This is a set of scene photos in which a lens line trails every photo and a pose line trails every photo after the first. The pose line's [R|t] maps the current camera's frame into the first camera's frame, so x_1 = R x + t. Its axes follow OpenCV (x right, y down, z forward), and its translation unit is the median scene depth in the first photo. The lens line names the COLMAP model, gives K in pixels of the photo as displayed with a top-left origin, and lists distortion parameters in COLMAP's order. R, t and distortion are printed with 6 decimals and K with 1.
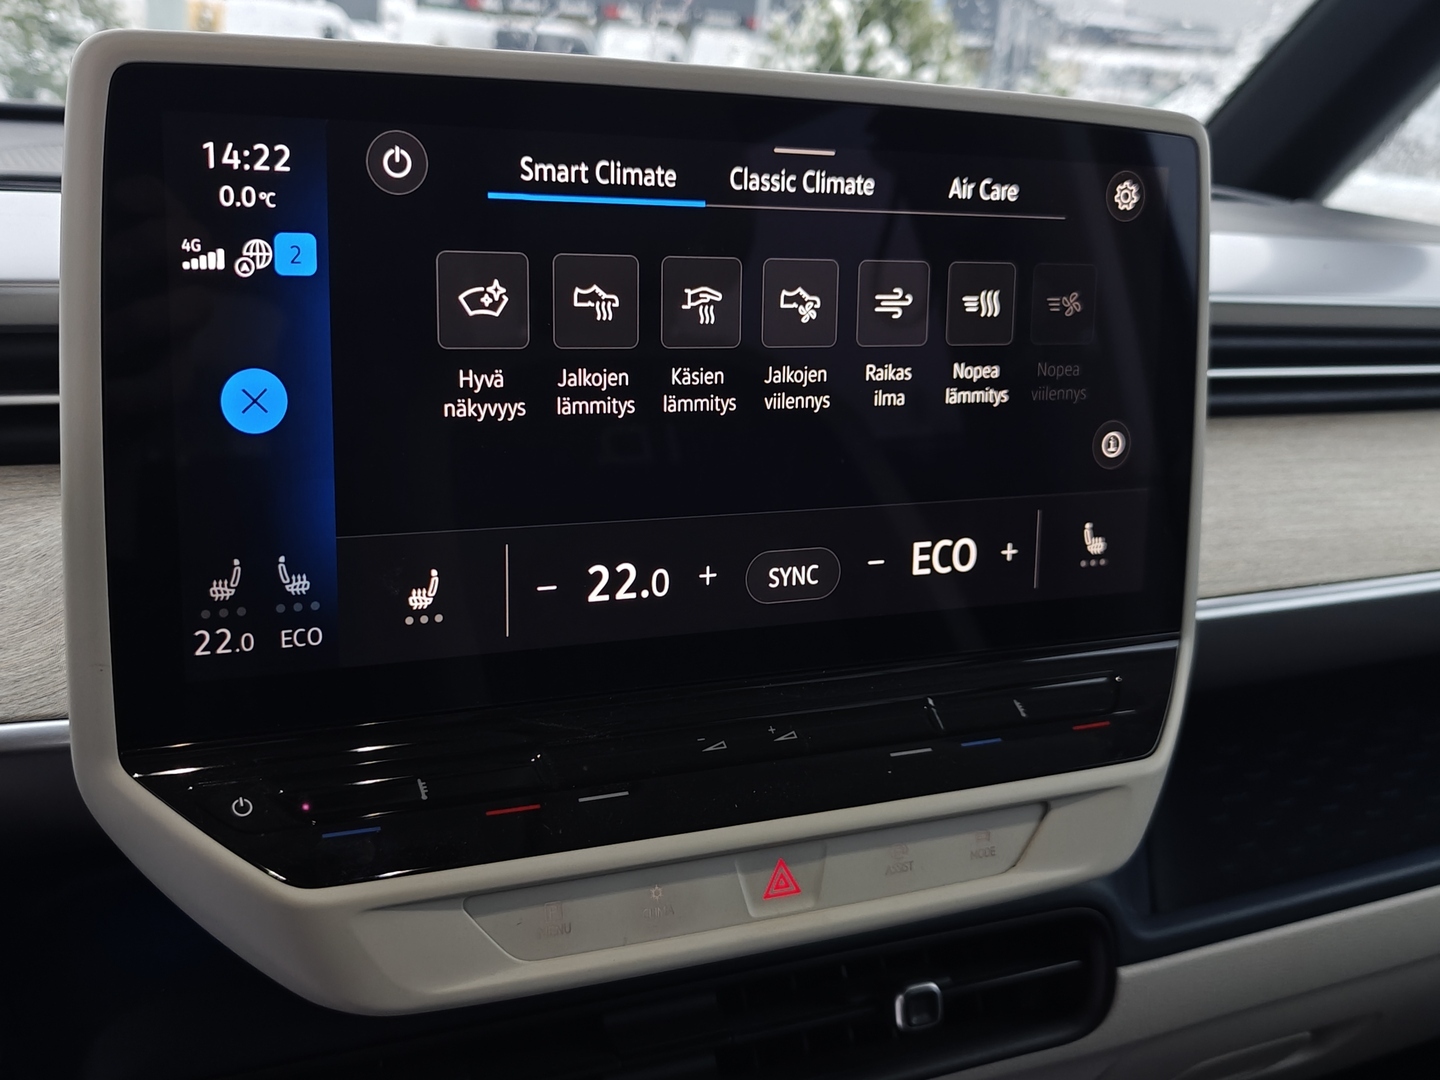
lens RADIAL K [[1588.6, 0, 708.4], [0, 1588.6, 544.8], [0, 0, 1]] dist [-0.030771, 0.000000]
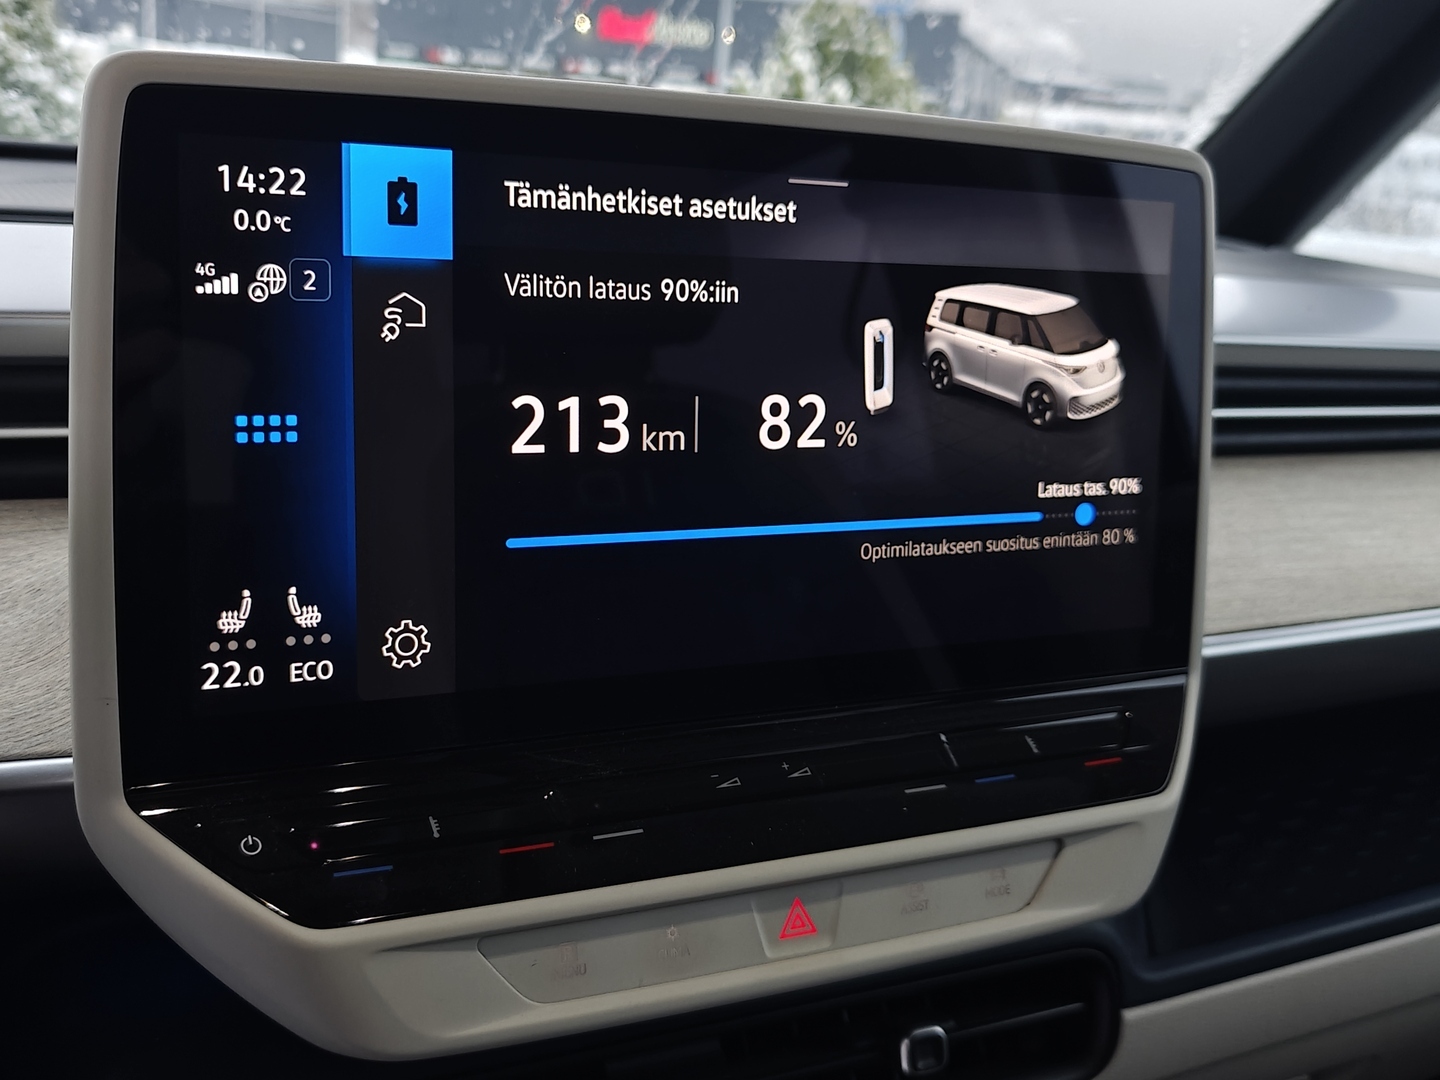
lens RADIAL K [[1588.6, 0, 709.9], [0, 1588.6, 545.2], [0, 0, 1]] dist [-0.030771, 0.000000]
pose [[0.999625, -0.000217, 0.027367, -0.033442], [0.001088, 0.999493, -0.031820, 0.010764], [-0.027346, 0.031838, 0.999119, 0.013709]]
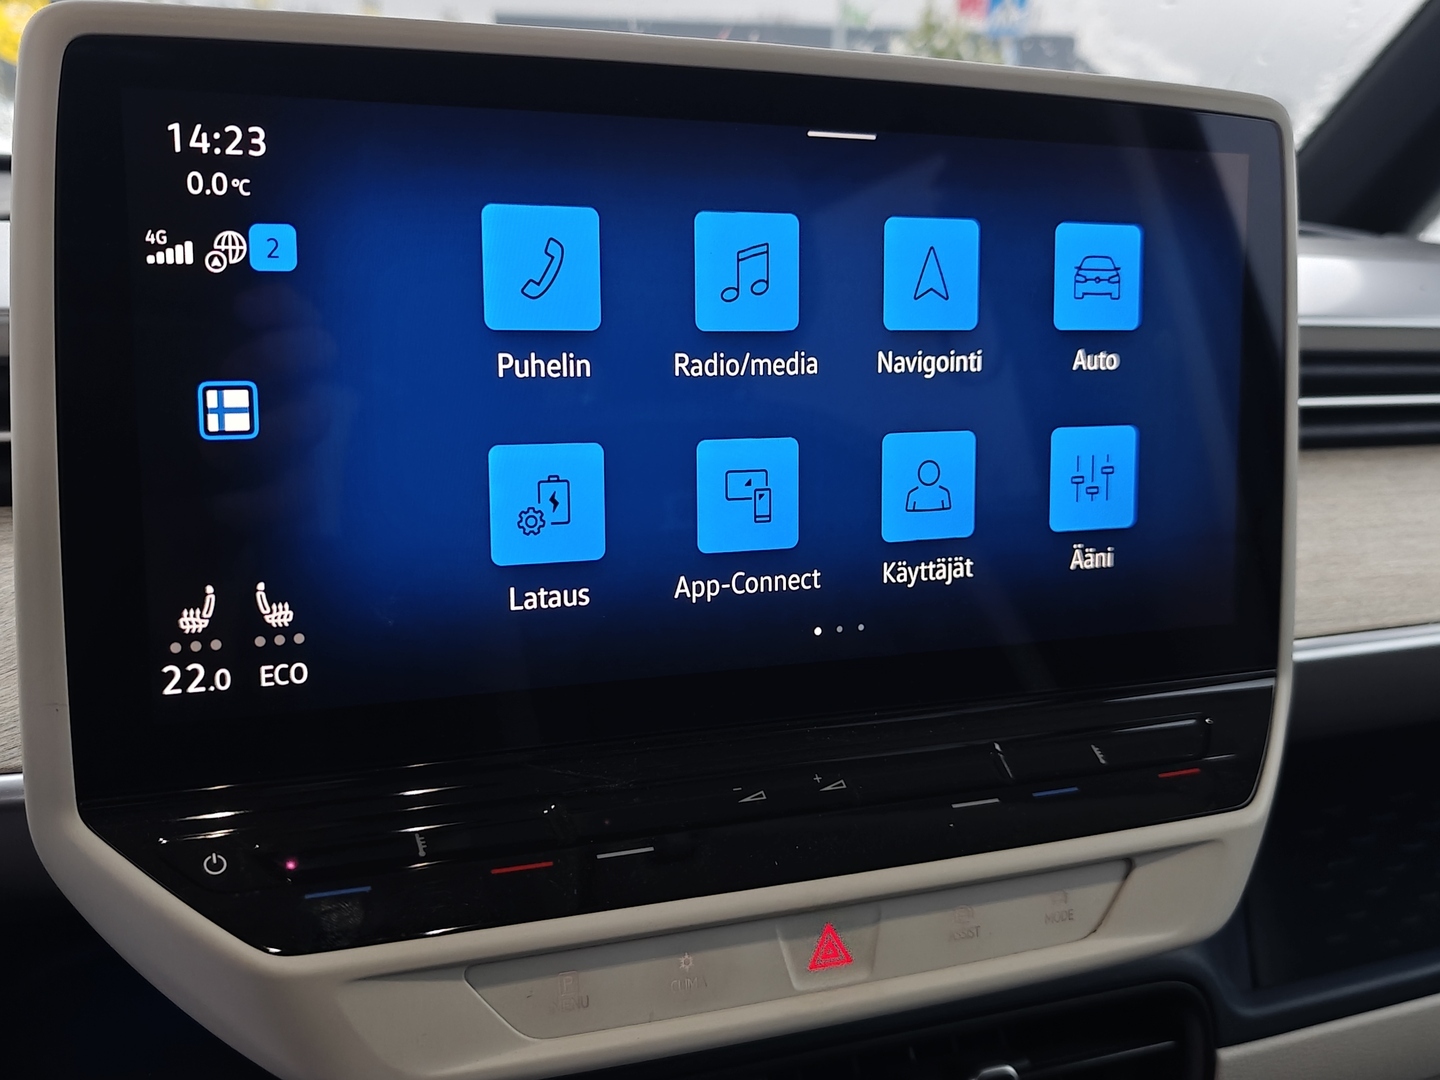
lens RADIAL K [[1588.6, 0, 717.9], [0, 1588.6, 554.9], [0, 0, 1]] dist [-0.030771, 0.000000]
pose [[0.998847, -0.015576, -0.045415, 0.026370], [0.013479, 0.998845, -0.046115, 0.031123], [0.046080, 0.045450, 0.997903, 0.099677]]
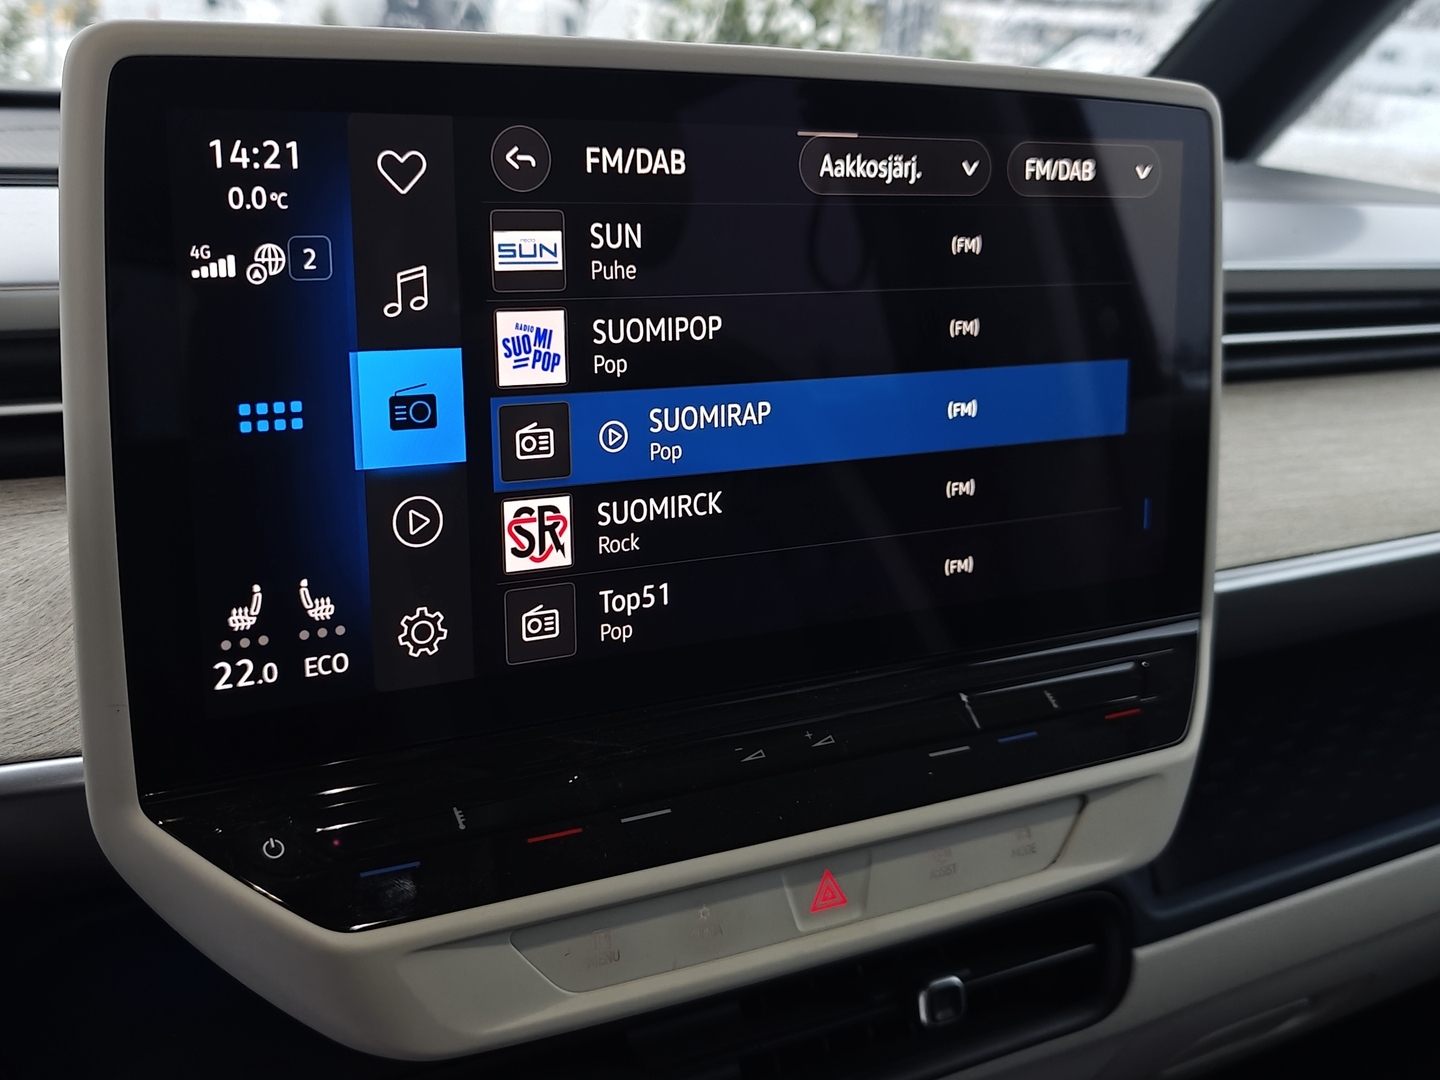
lens RADIAL K [[1588.6, 0, 715.2], [0, 1588.6, 531.7], [0, 0, 1]] dist [-0.030771, 0.000000]
pose [[0.997516, -0.033622, 0.061894, -0.071957], [0.032625, 0.999322, 0.017041, -0.025409], [-0.062425, -0.014980, 0.997937, 0.041436]]
